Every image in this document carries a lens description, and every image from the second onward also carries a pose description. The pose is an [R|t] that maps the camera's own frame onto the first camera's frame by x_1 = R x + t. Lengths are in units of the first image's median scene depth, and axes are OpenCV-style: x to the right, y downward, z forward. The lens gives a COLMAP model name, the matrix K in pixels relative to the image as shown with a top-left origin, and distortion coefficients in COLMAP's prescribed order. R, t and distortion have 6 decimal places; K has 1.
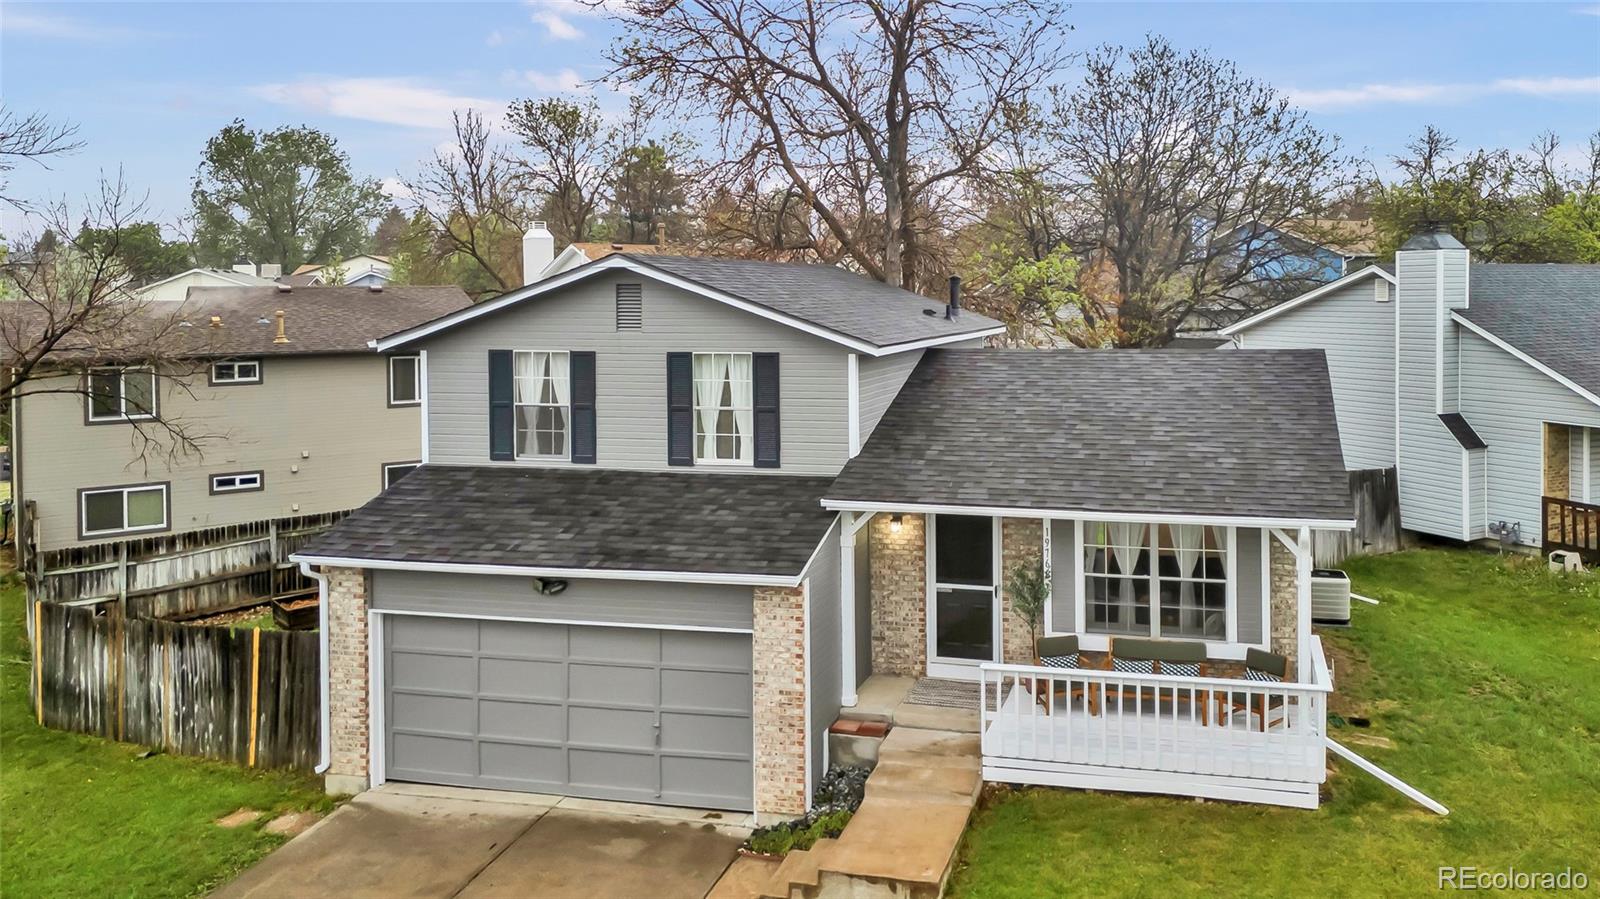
lens RADIAL K [[1253.1, 0, 955.3], [0, 1253.1, 343.3], [0, 0, 1]] dist [0.030637, 0.005518]
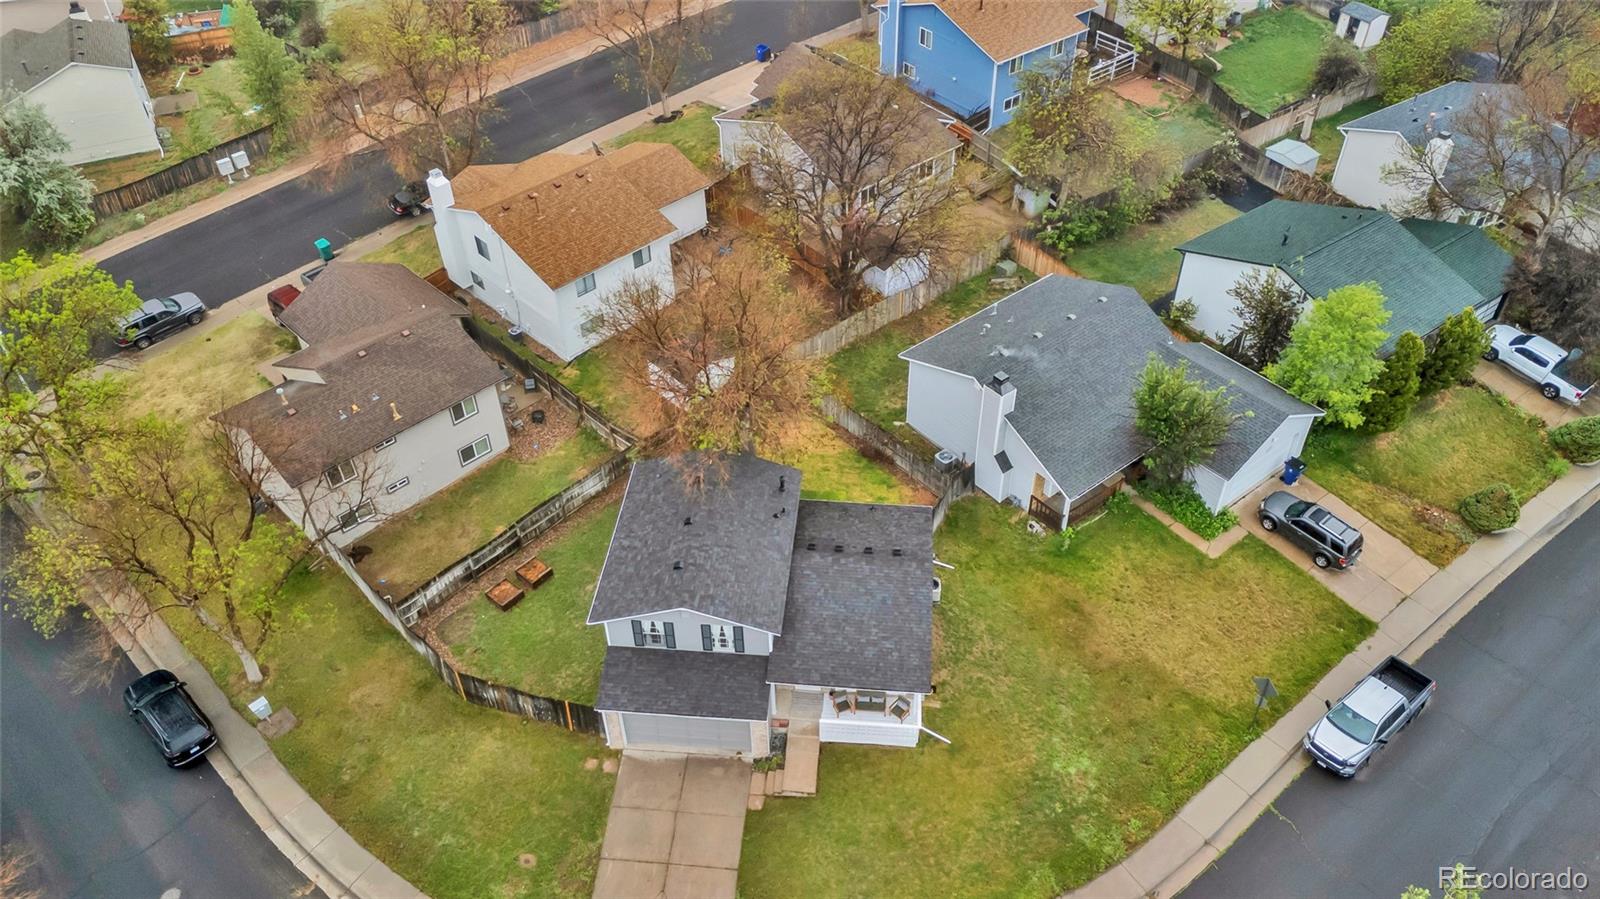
lens RADIAL K [[1165.7, 0, 800.0], [0, 1165.7, 449.5], [0, 0, 1]] dist [0.071300, -0.059196]
pose [[0.991137, -0.095814, 0.092013, -0.227196], [0.016082, 0.774106, 0.632852, -2.091911], [-0.131864, -0.625763, 0.768786, -0.855415]]
